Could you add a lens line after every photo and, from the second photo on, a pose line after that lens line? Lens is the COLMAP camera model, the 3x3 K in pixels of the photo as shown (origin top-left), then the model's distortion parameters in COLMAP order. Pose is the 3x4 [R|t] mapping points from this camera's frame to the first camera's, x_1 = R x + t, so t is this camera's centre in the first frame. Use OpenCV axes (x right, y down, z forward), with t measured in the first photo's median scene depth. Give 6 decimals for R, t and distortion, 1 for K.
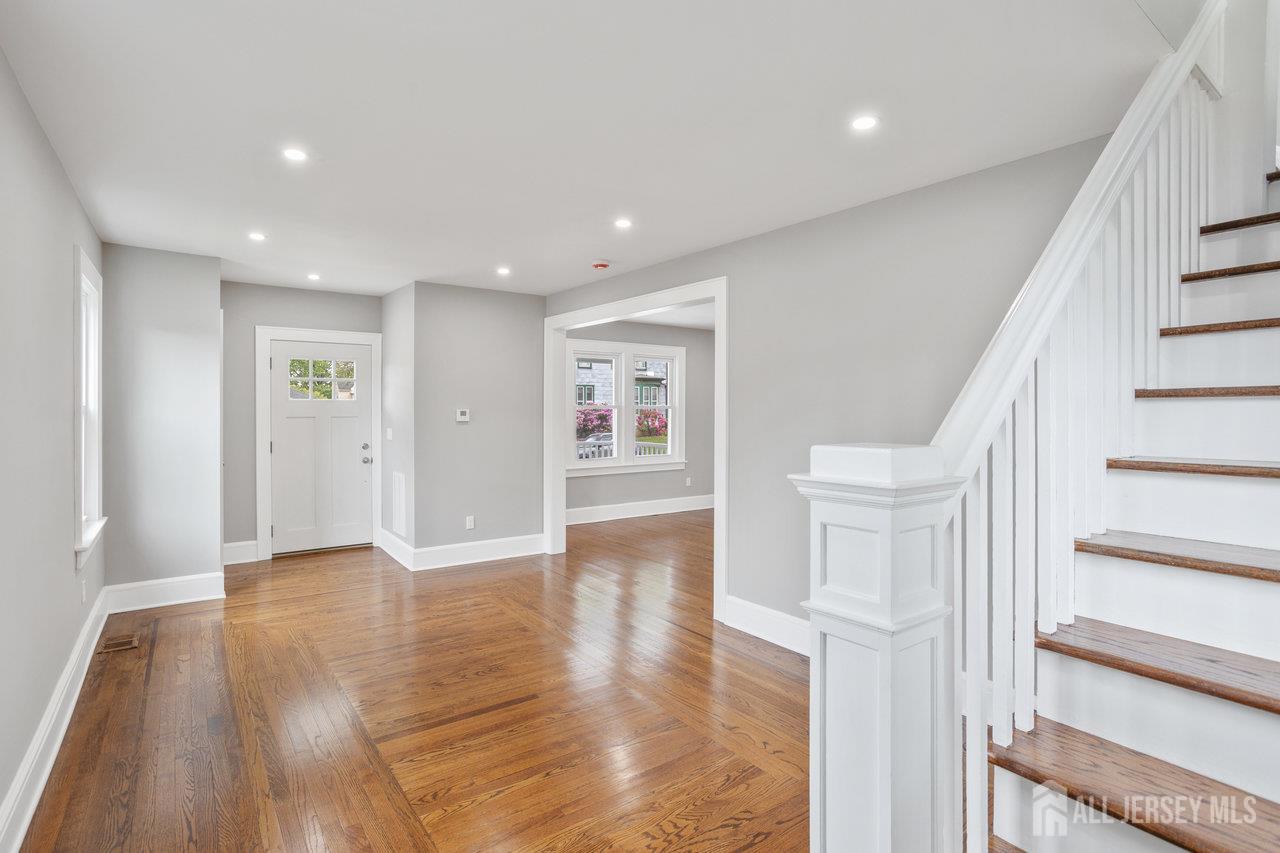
lens RADIAL K [[627.5, 0, 624.1], [0, 627.5, 401.0], [0, 0, 1]] dist [-0.042210, 0.024906]
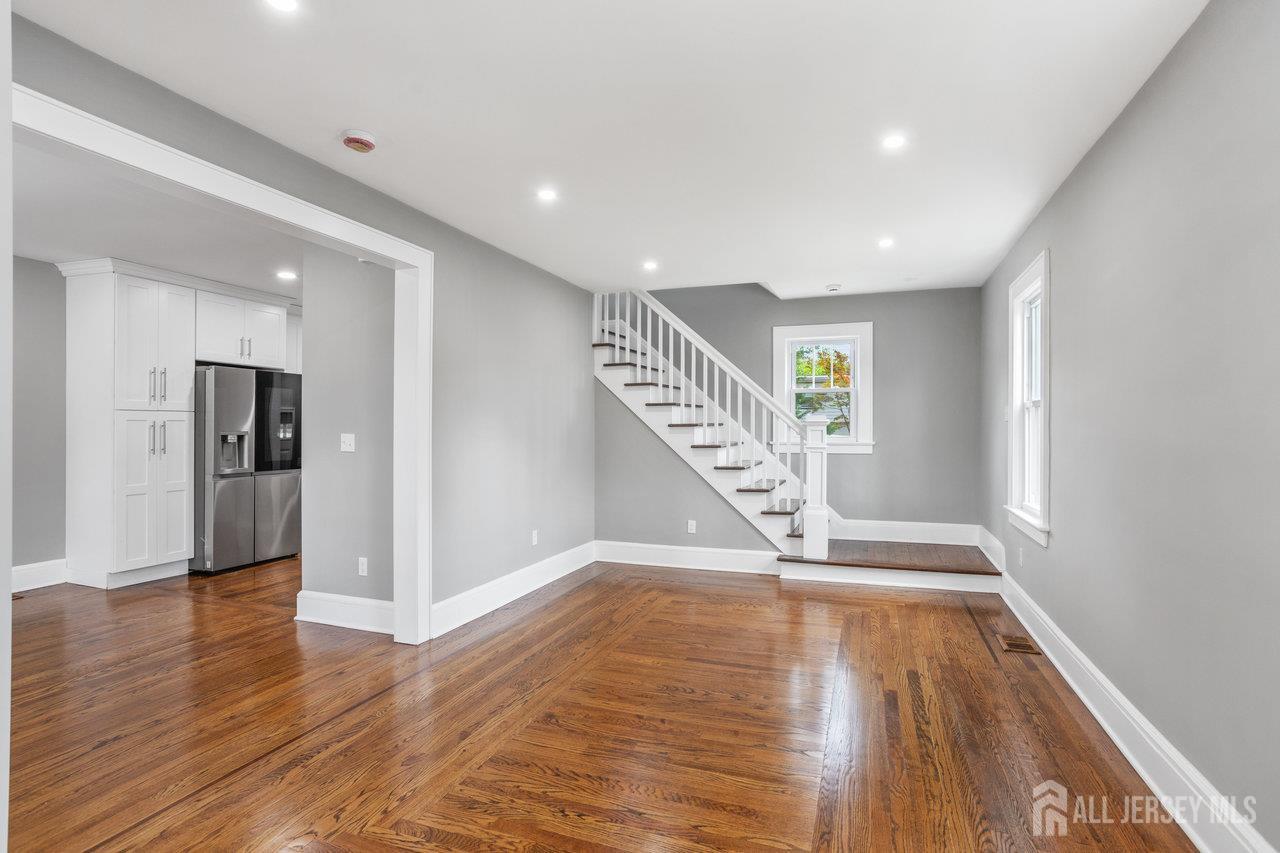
lens RADIAL K [[627.5, 0, 639.4], [0, 627.5, 420.7], [0, 0, 1]] dist [-0.042210, 0.024906]
pose [[-0.555884, 0.000691, 0.831260, -0.582520], [-0.014359, 0.999842, -0.010433, 0.037361], [-0.831136, -0.017735, -0.555786, 0.973404]]
